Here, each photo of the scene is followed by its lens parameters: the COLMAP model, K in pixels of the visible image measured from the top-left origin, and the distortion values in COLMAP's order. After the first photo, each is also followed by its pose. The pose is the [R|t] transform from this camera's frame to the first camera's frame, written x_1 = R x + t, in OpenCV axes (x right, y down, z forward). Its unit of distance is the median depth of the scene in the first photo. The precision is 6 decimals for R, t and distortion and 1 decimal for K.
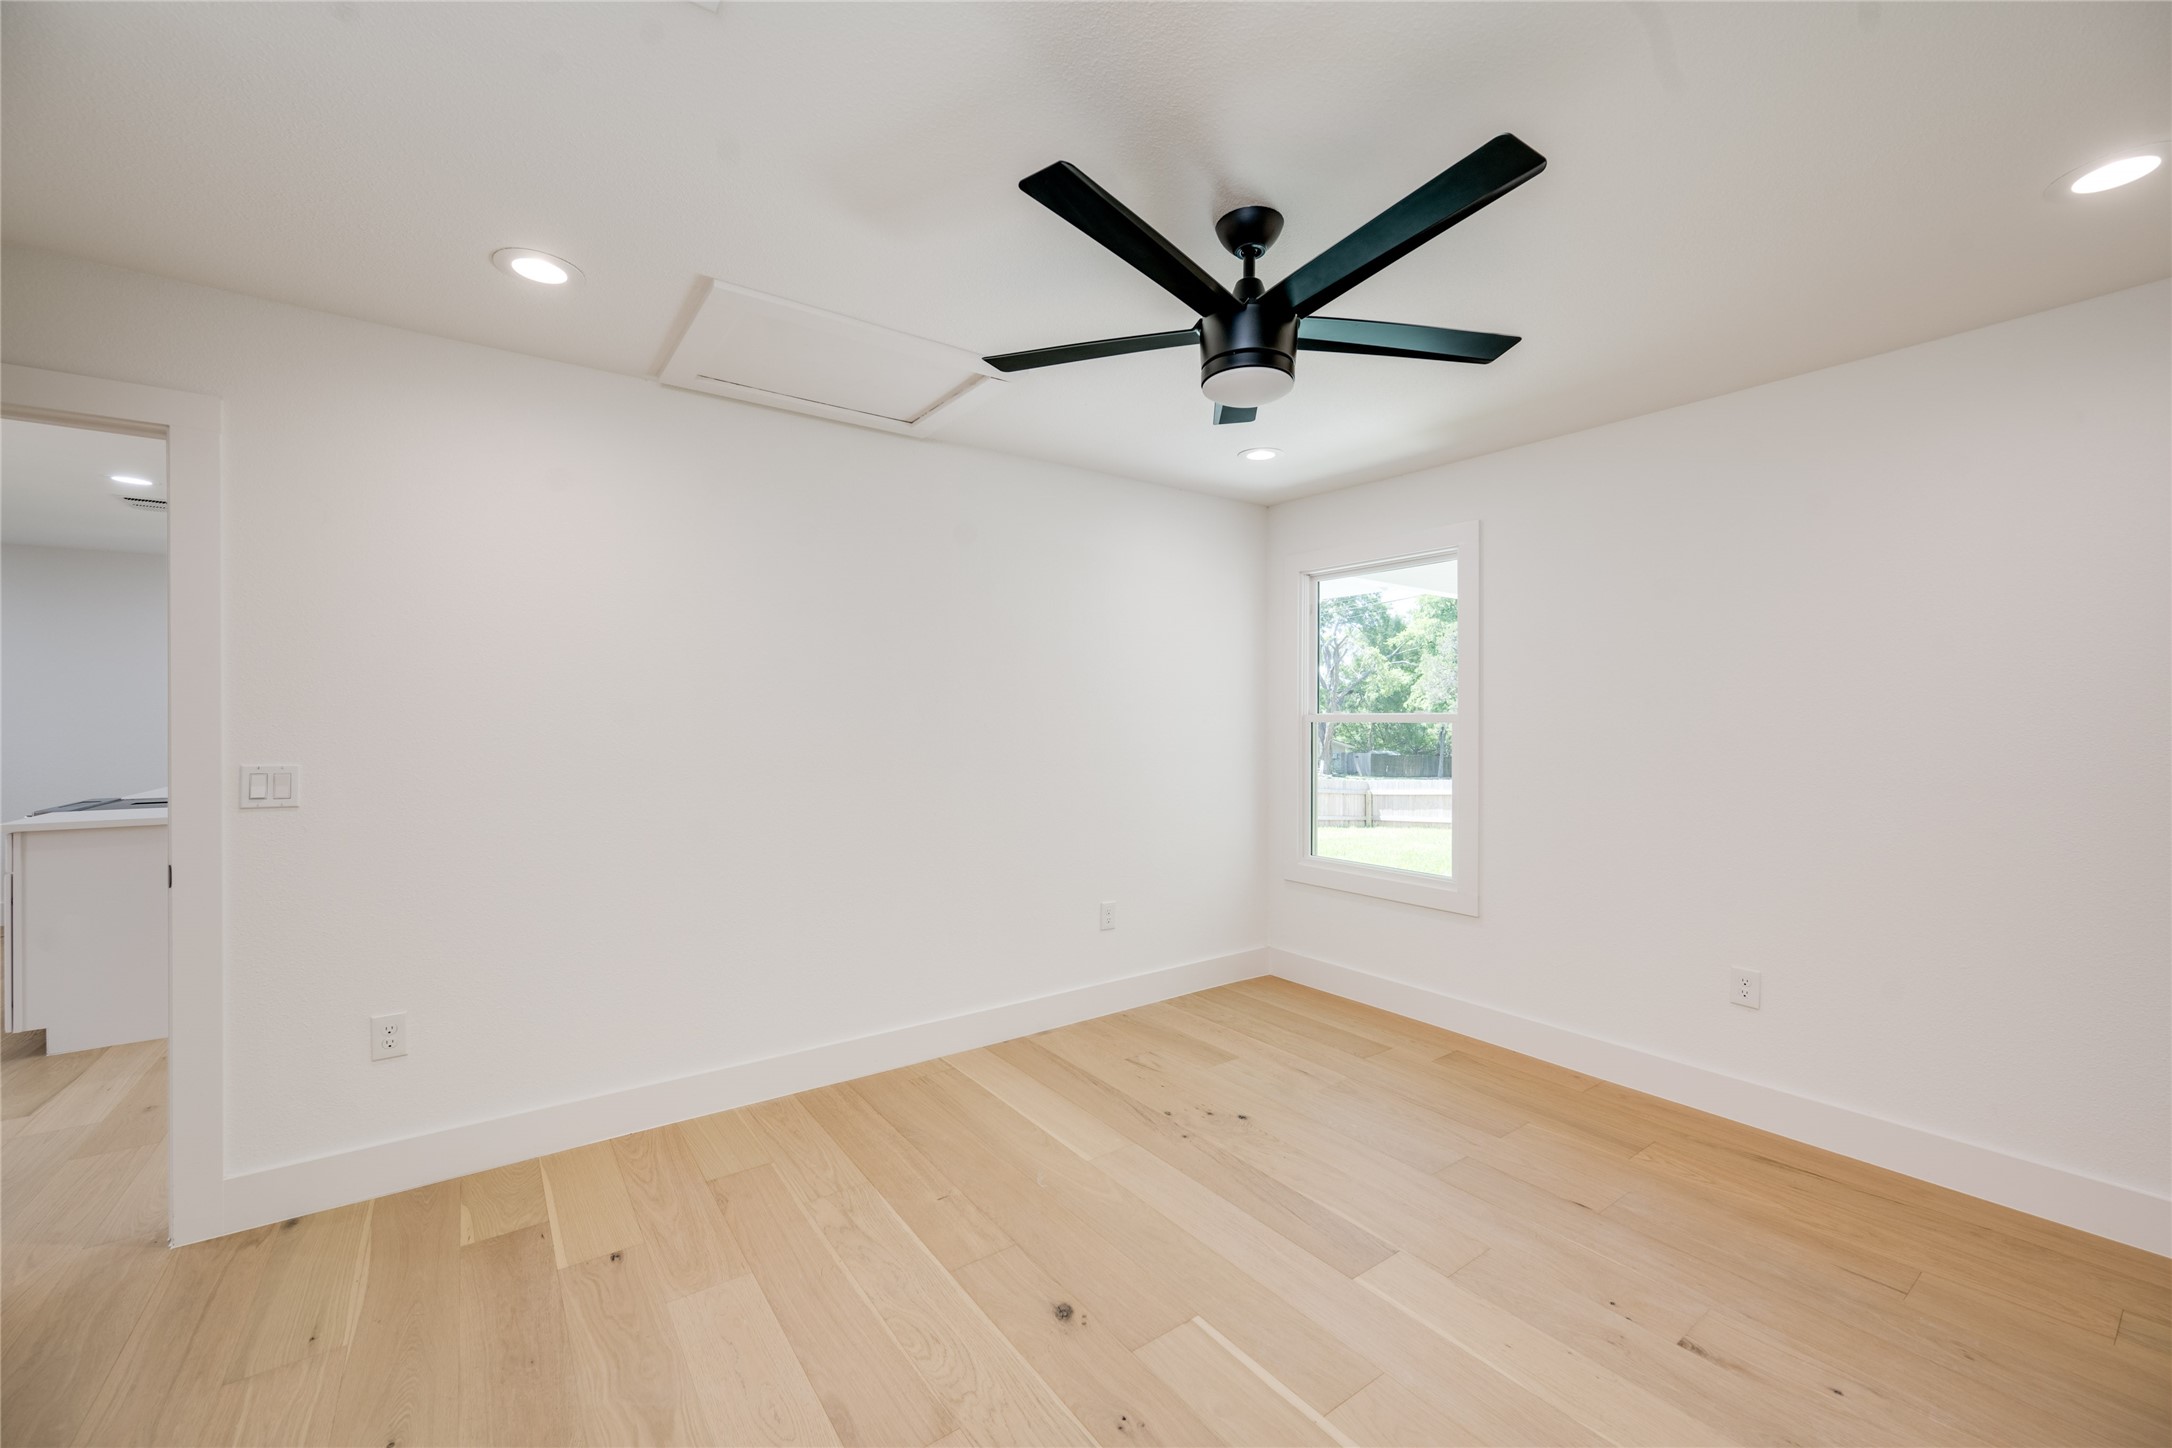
lens RADIAL K [[863.4, 0, 1092.8], [0, 863.4, 727.6], [0, 0, 1]] dist [-0.000298, 0.000048]
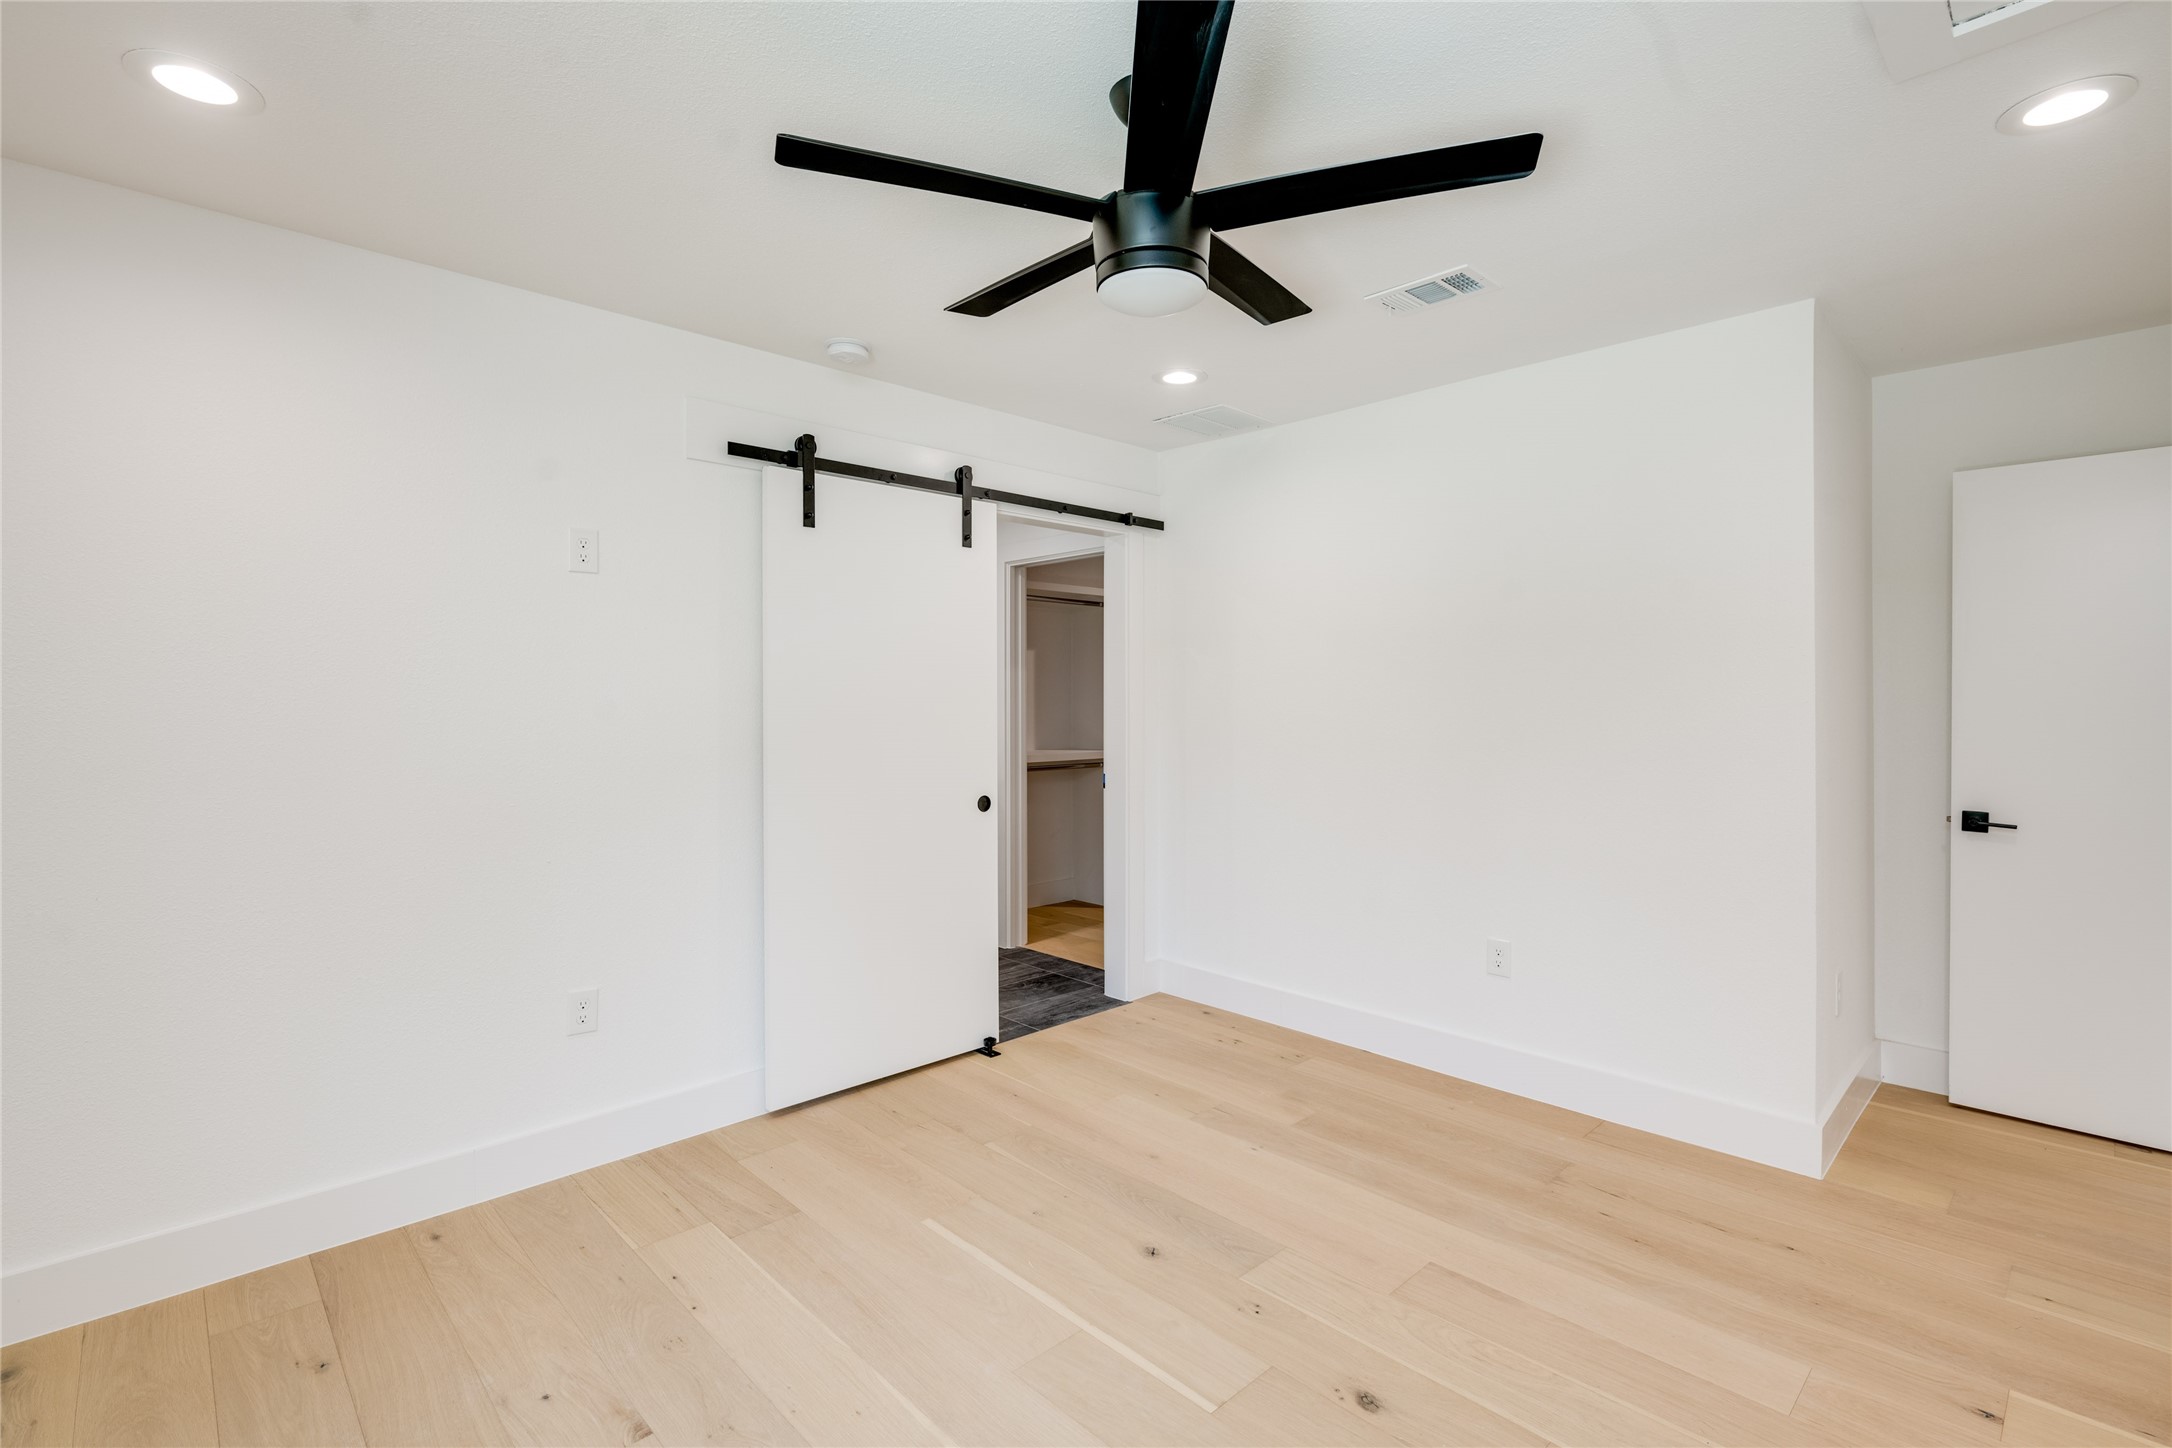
lens RADIAL K [[998.5, 0, 1085.9], [0, 998.5, 705.5], [0, 0, 1]] dist [0.000319, 0.000005]
pose [[-0.991949, 0.000779, -0.126632, 0.333209], [-0.000655, 0.999936, 0.011283, -0.009815], [0.126633, 0.011275, -0.991886, 1.772557]]
